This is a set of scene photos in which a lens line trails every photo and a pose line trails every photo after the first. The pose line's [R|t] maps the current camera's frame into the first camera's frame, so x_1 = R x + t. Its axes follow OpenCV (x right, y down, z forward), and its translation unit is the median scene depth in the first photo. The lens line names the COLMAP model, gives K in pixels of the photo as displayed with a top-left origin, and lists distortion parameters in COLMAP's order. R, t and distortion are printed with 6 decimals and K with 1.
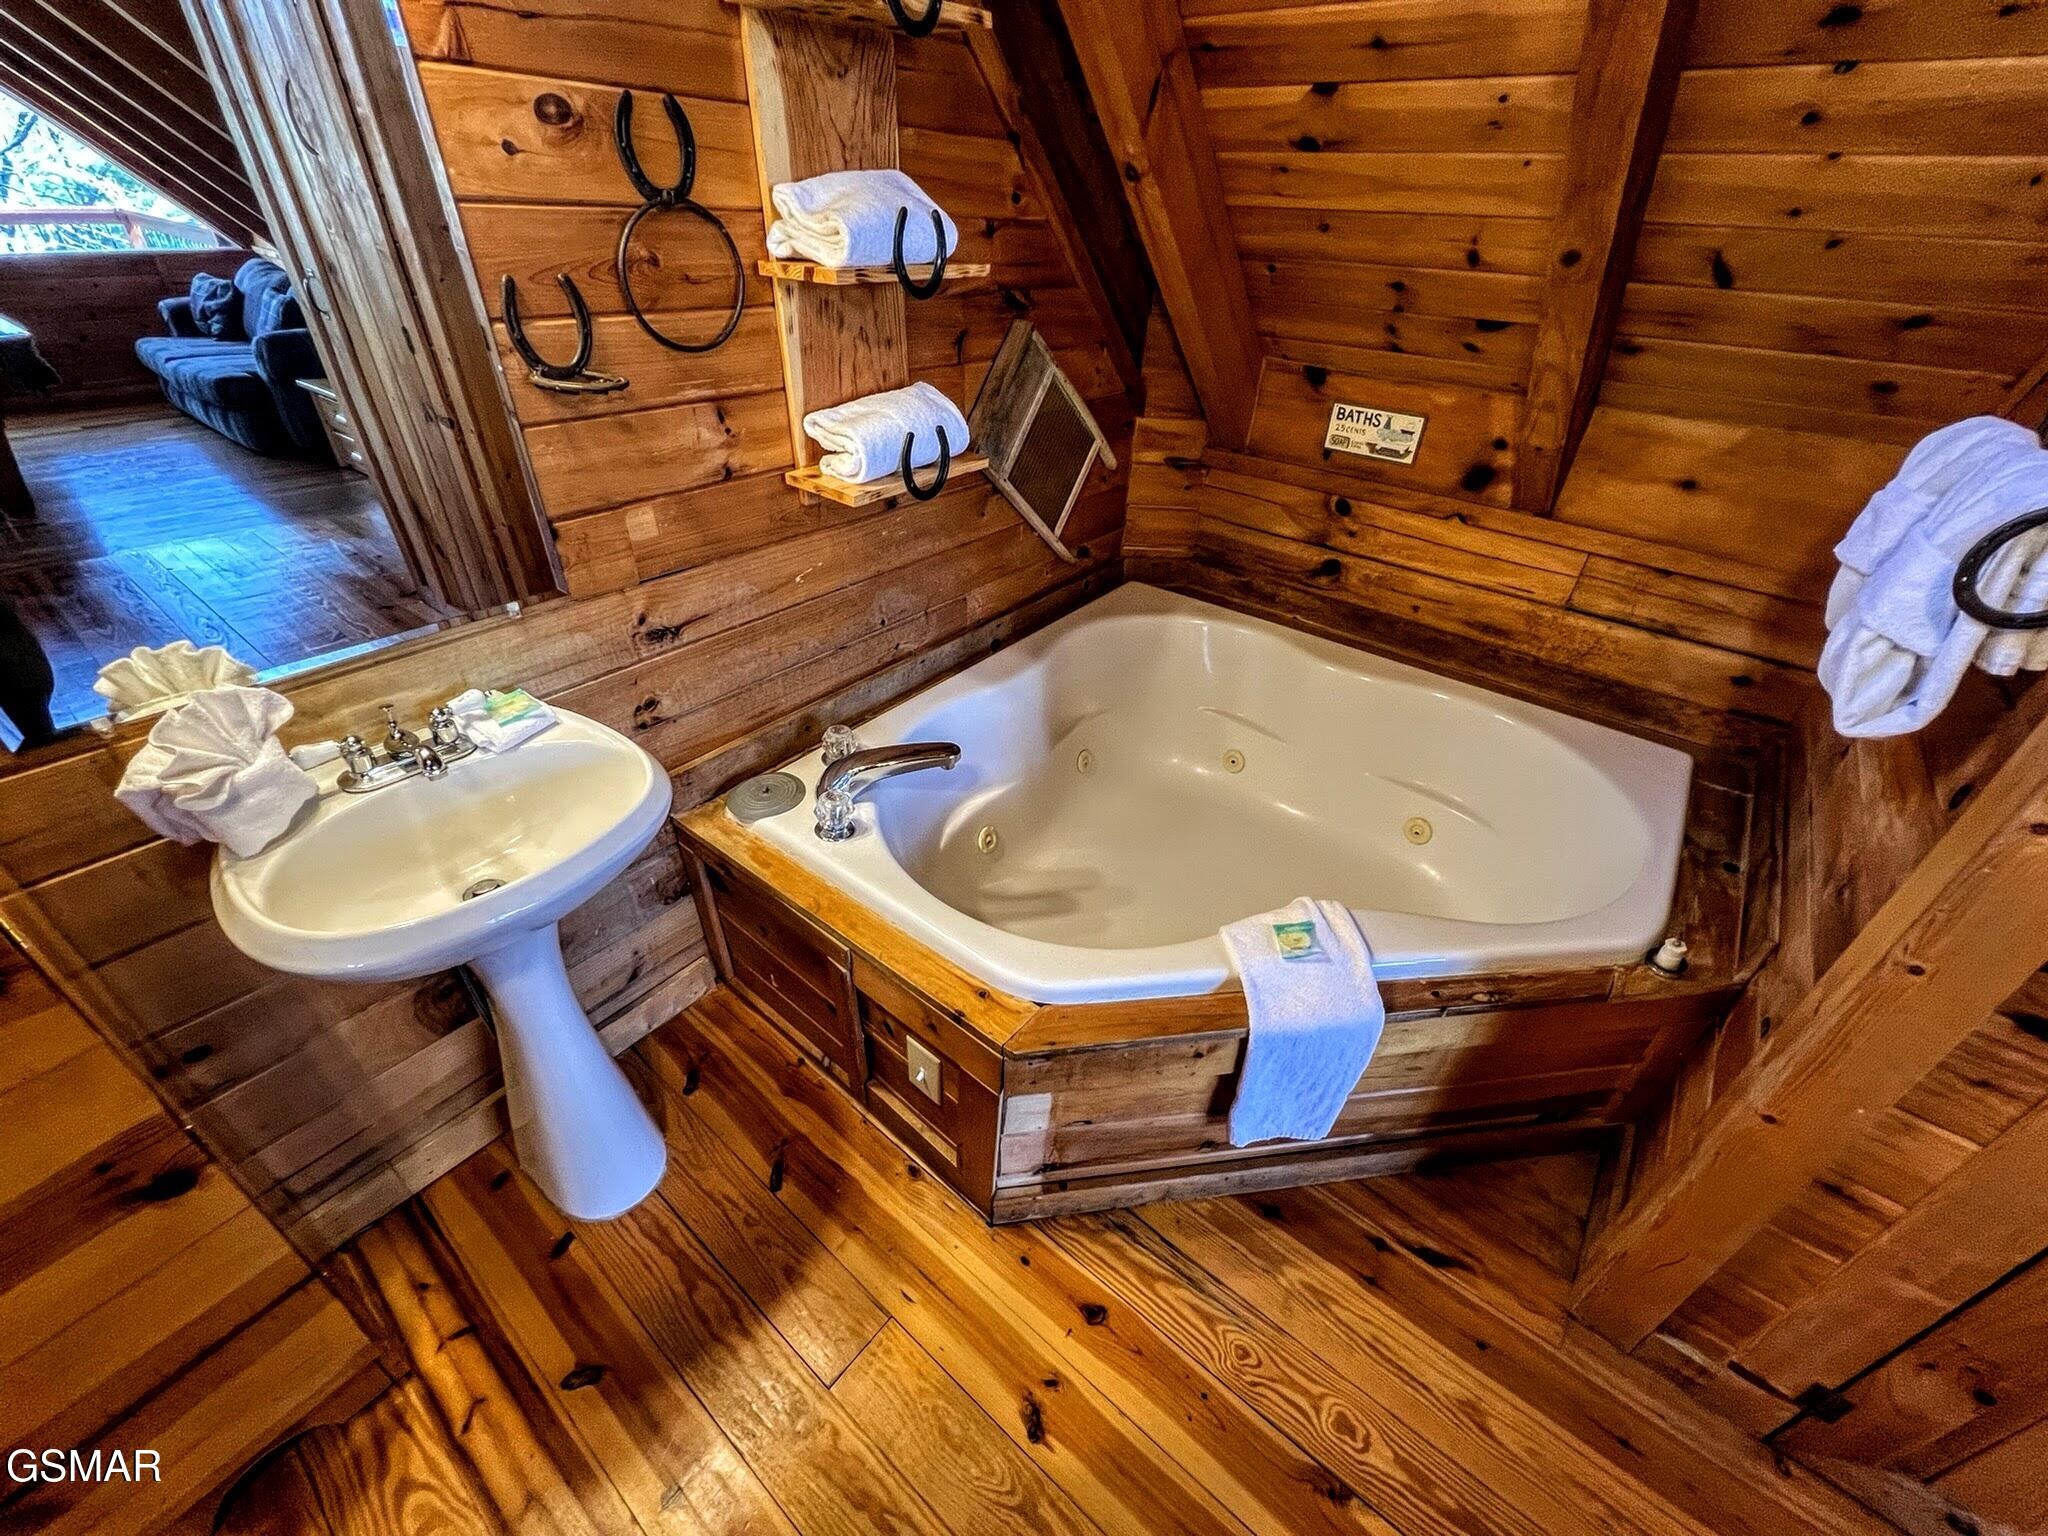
lens RADIAL K [[820.2, 0, 1027.7], [0, 820.2, 773.0], [0, 0, 1]] dist [-0.002898, 0.000696]
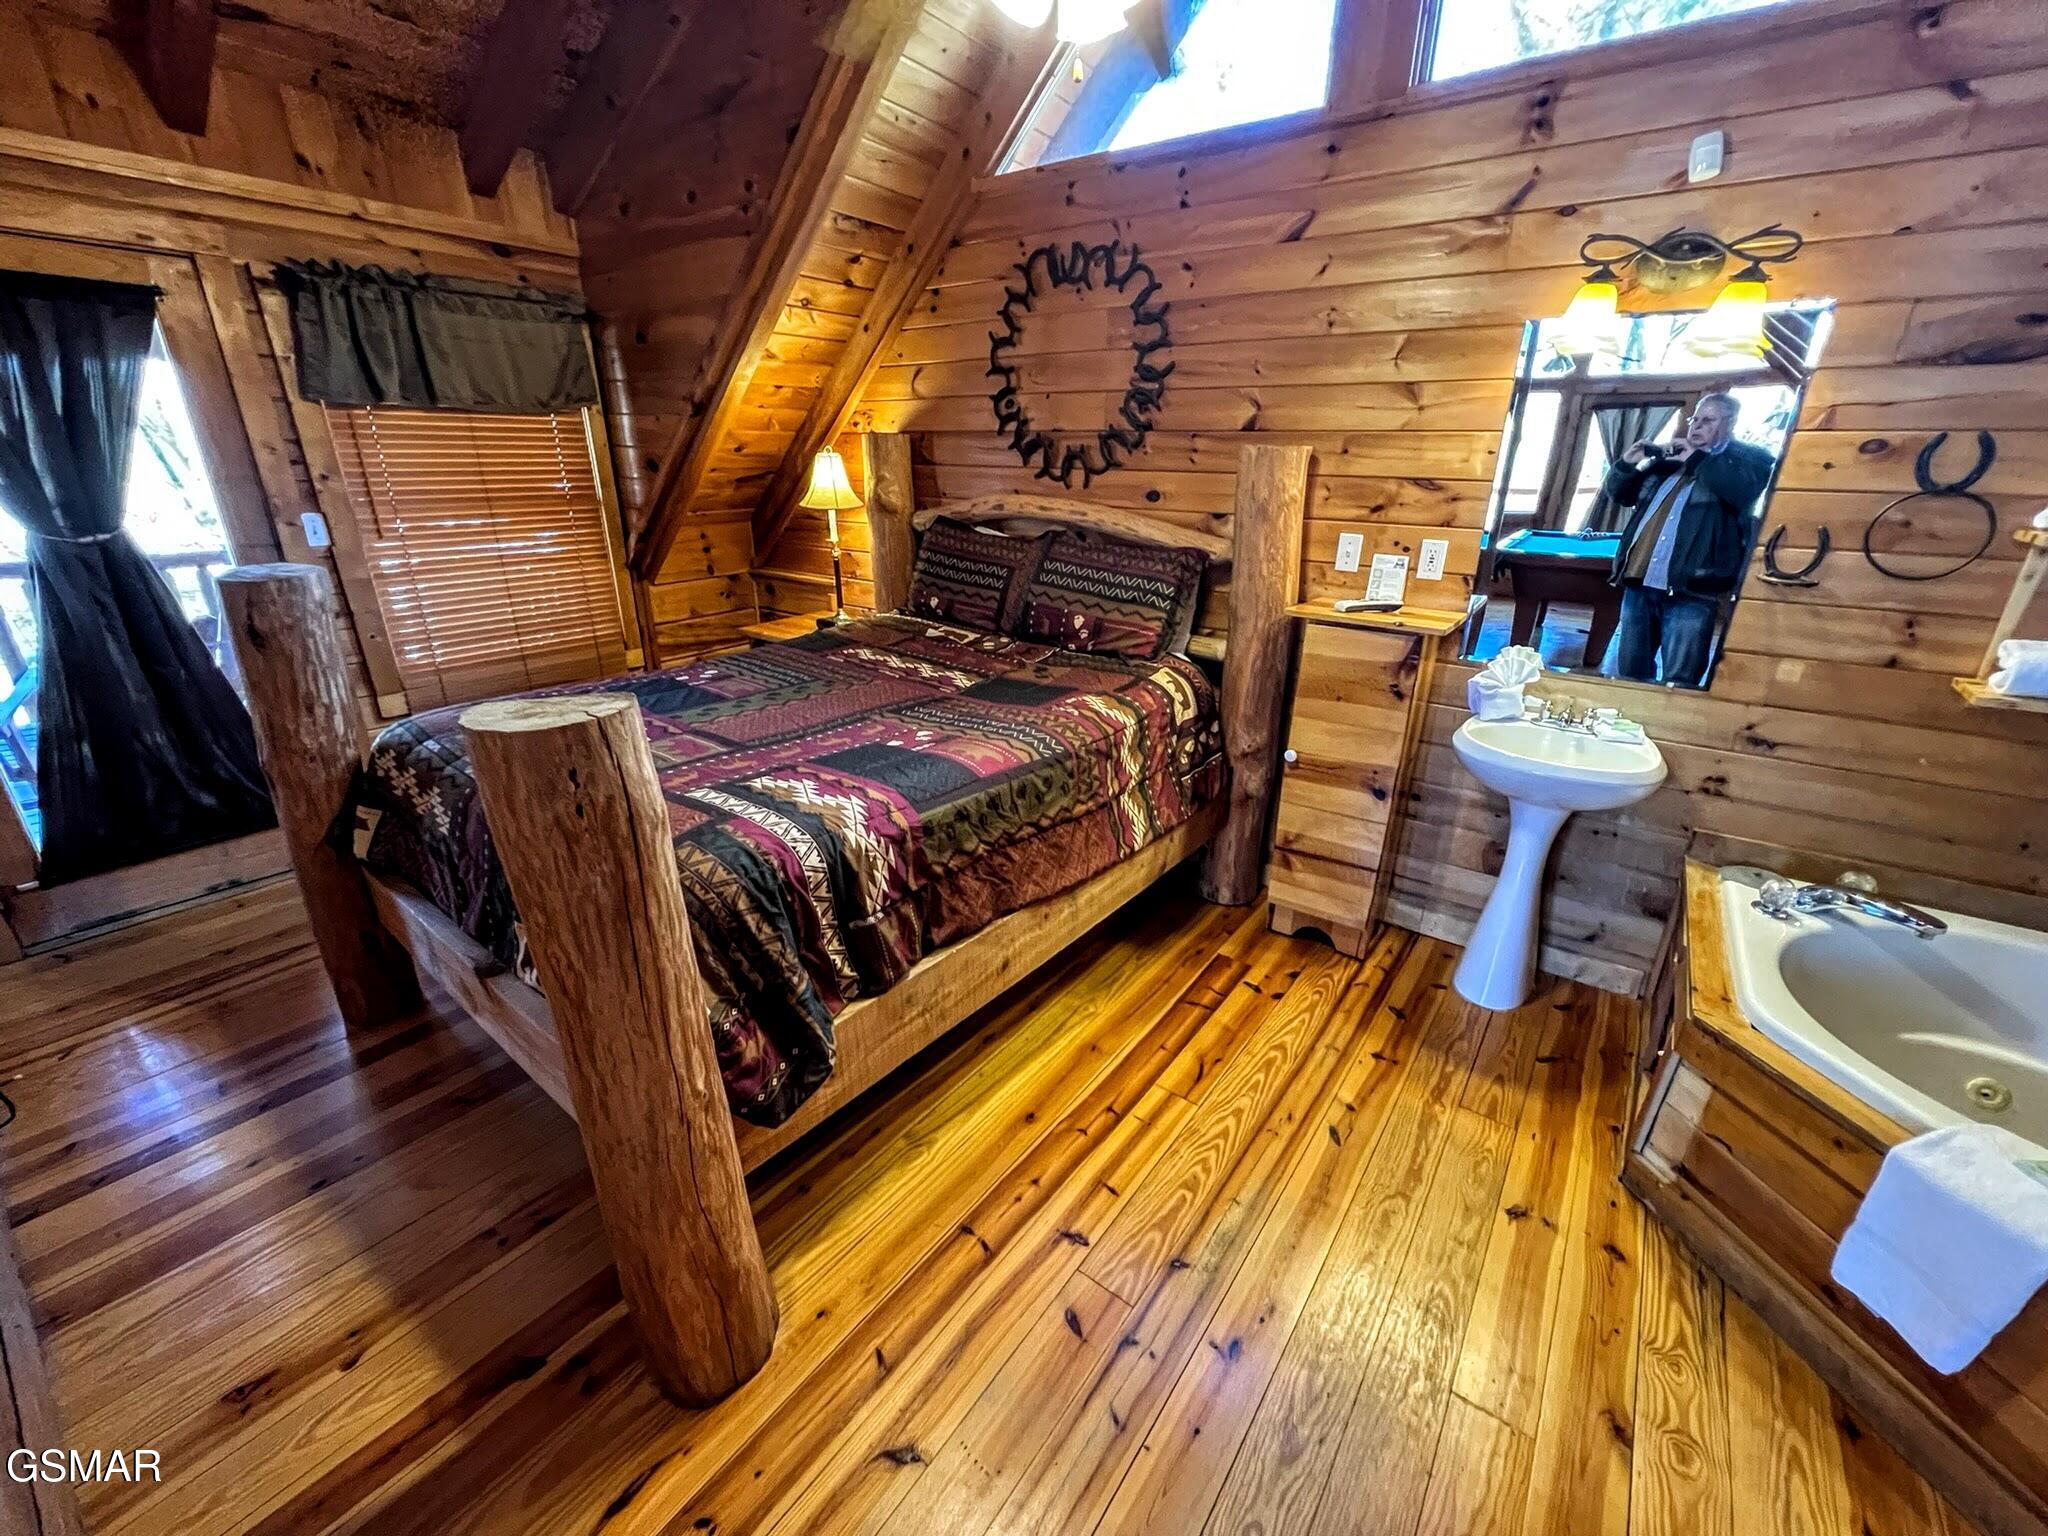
lens RADIAL K [[820.2, 0, 1027.7], [0, 820.2, 773.0], [0, 0, 1]] dist [-0.002898, 0.000696]
pose [[0.035912, 0.330911, -0.942978, 1.078369], [-0.570655, 0.781413, 0.252482, 0.299527], [0.820404, 0.529048, 0.216898, -0.449203]]
